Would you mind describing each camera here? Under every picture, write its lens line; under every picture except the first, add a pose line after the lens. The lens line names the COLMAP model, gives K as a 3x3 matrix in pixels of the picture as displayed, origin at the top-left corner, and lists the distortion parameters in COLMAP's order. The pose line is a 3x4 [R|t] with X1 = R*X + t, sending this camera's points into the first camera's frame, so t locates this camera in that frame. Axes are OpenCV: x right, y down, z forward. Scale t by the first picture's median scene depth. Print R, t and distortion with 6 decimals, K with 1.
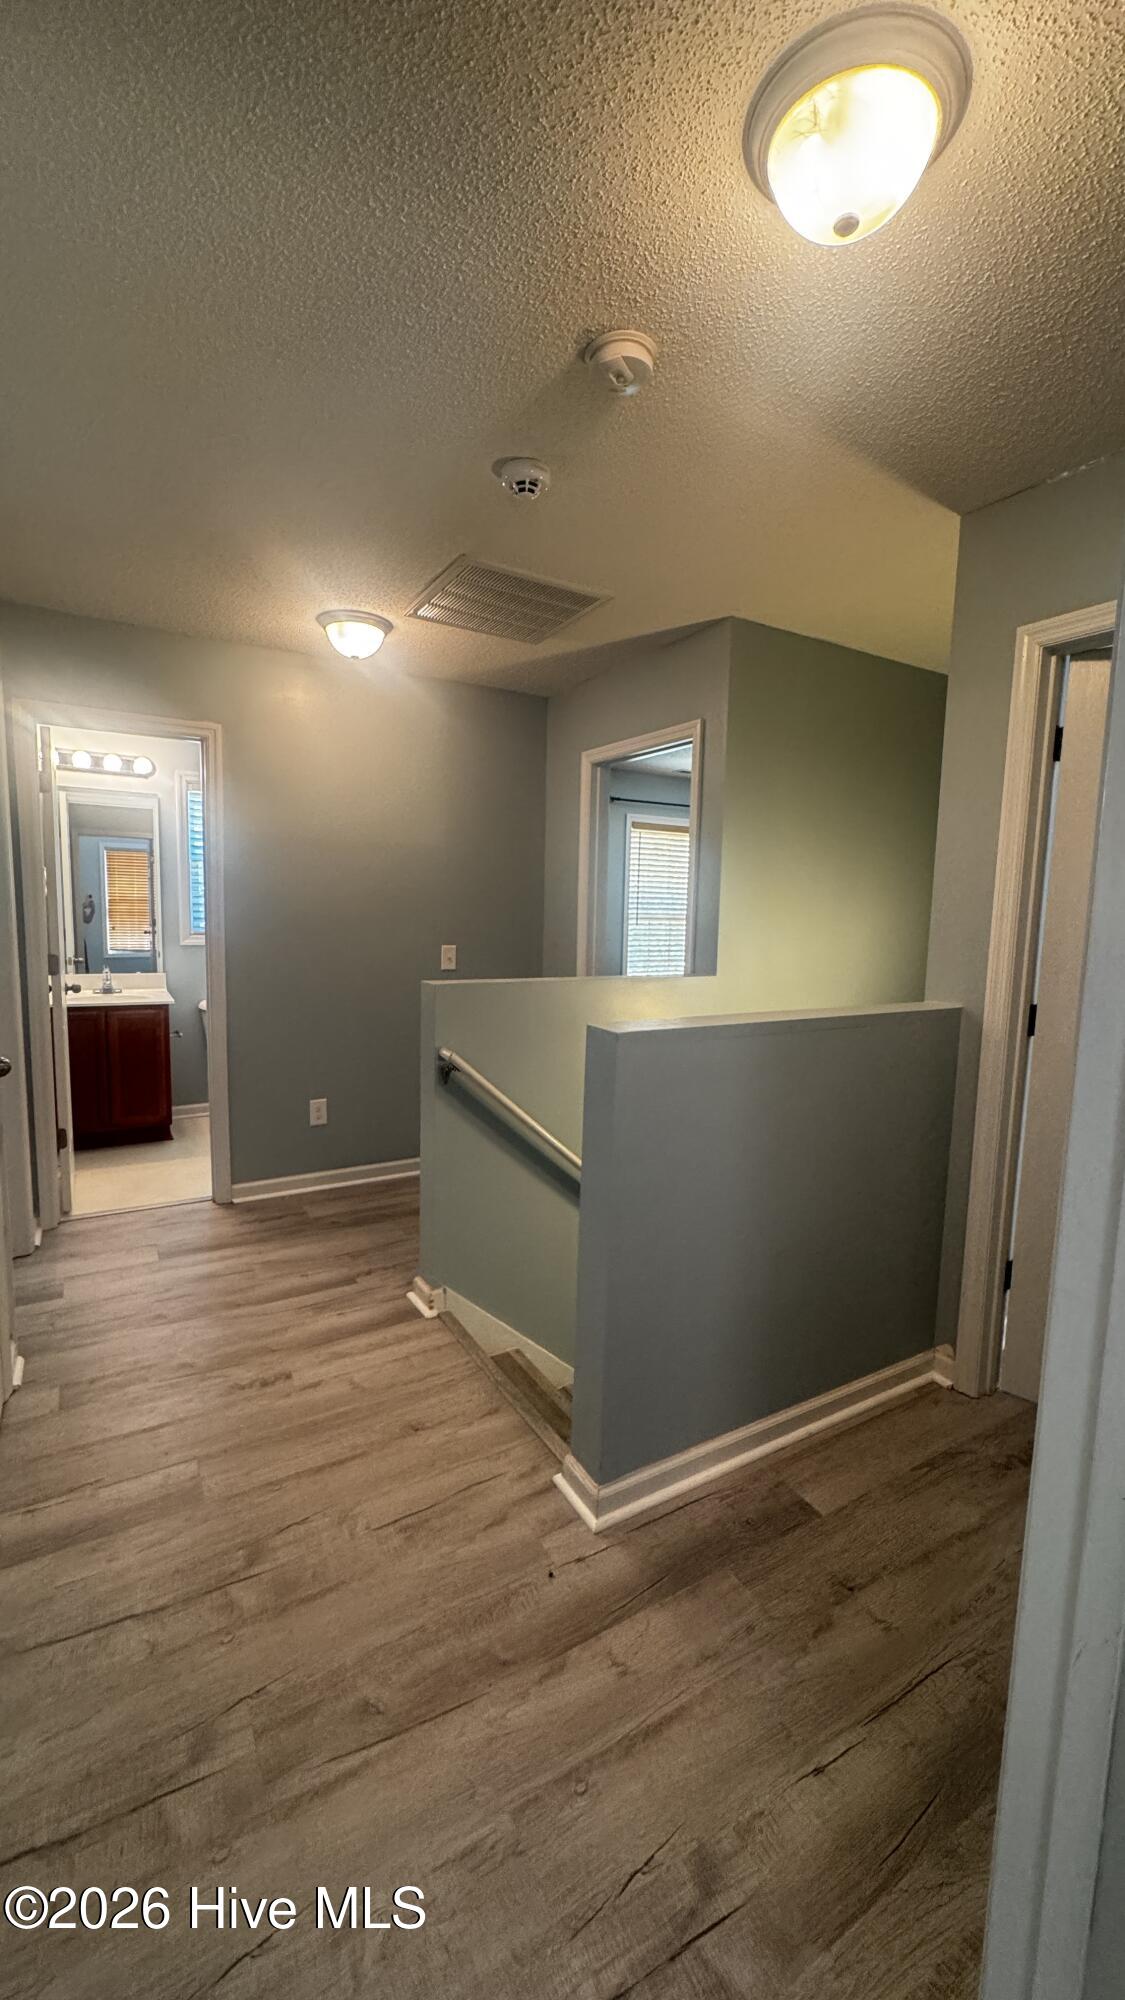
lens RADIAL K [[800.3, 0, 561.7], [0, 800.3, 998.3], [0, 0, 1]] dist [-0.002853, -0.000010]
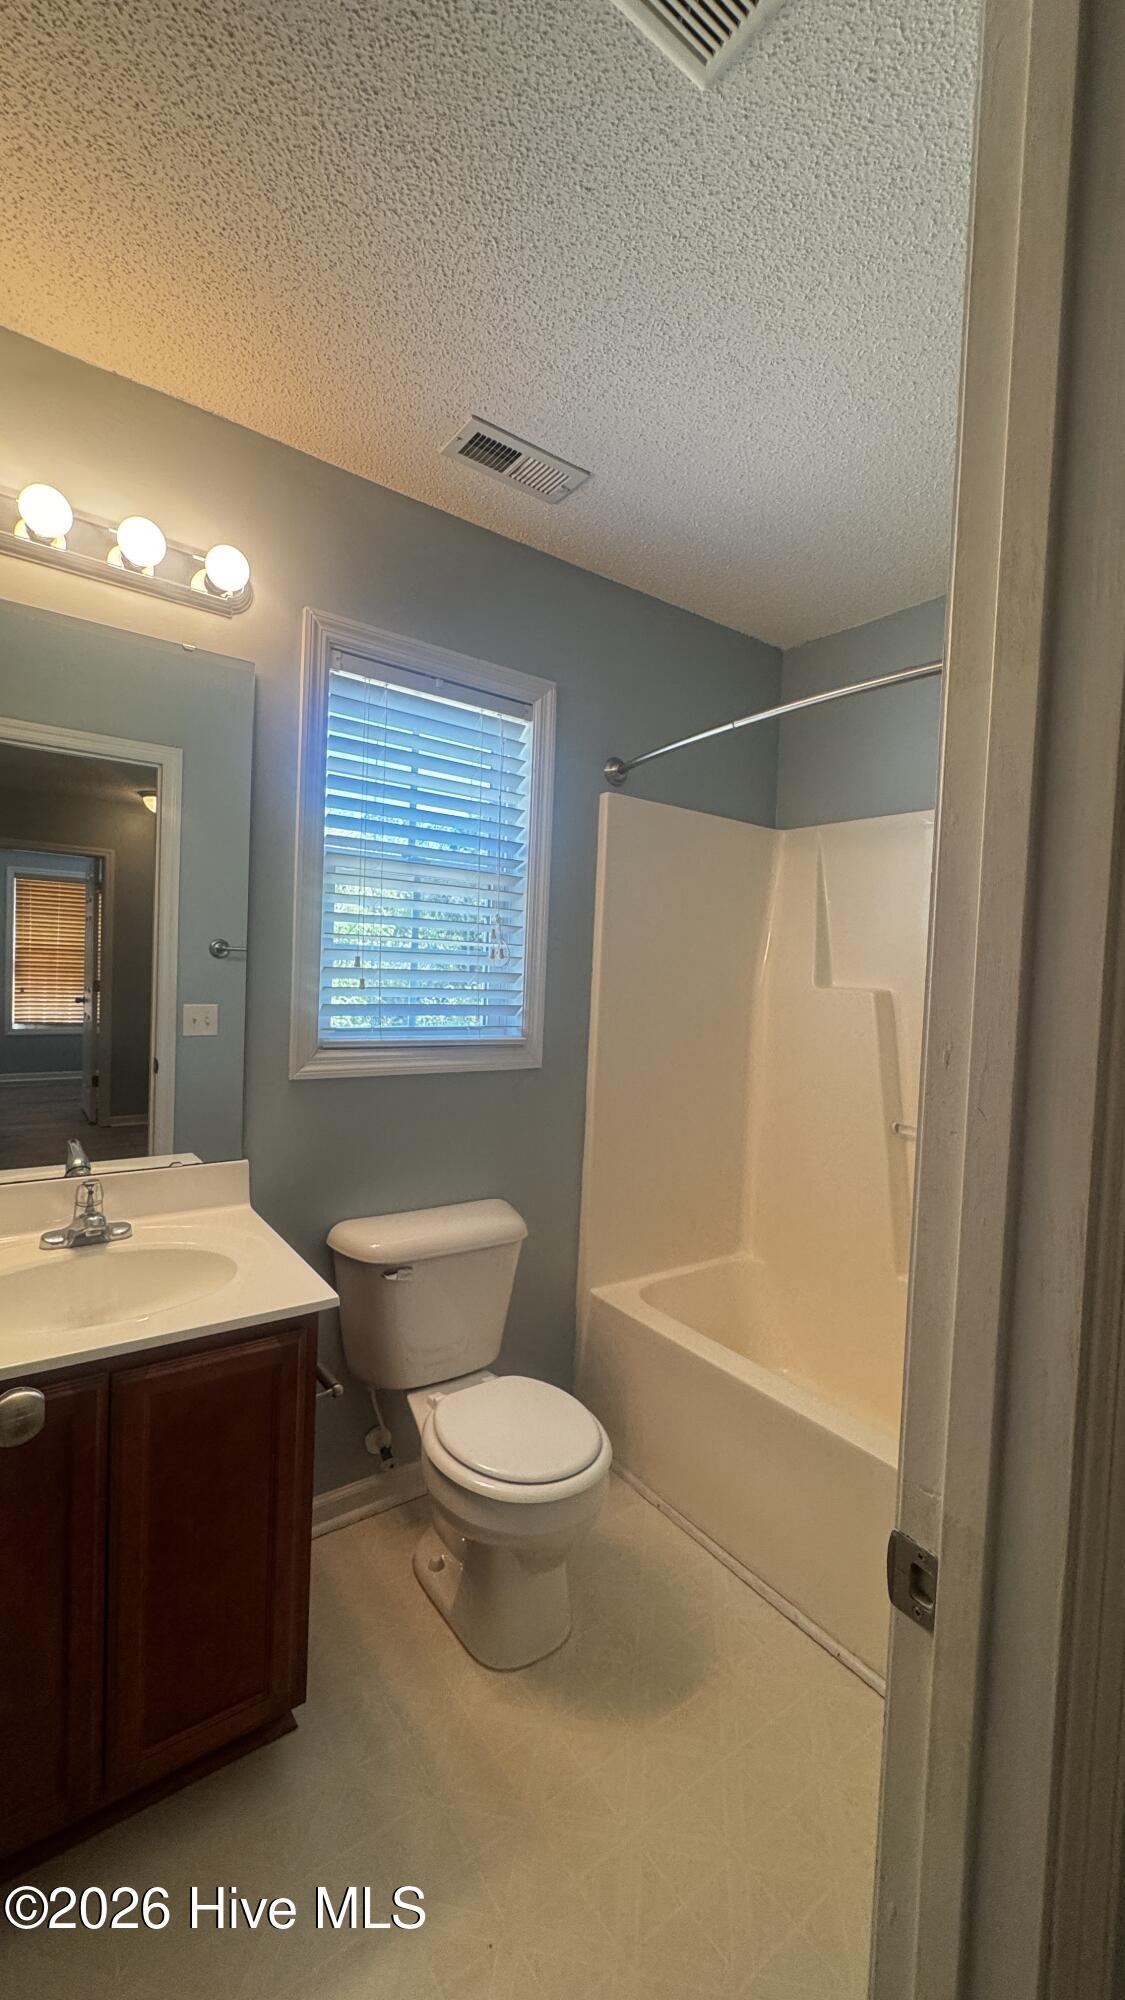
lens RADIAL K [[800.3, 0, 561.7], [0, 800.3, 998.3], [0, 0, 1]] dist [-0.002853, -0.000010]
pose [[0.994198, 0.020936, 0.105513, -0.179041], [-0.012596, 0.996788, -0.079092, -0.033588], [-0.106830, 0.077304, 0.991268, 0.283622]]
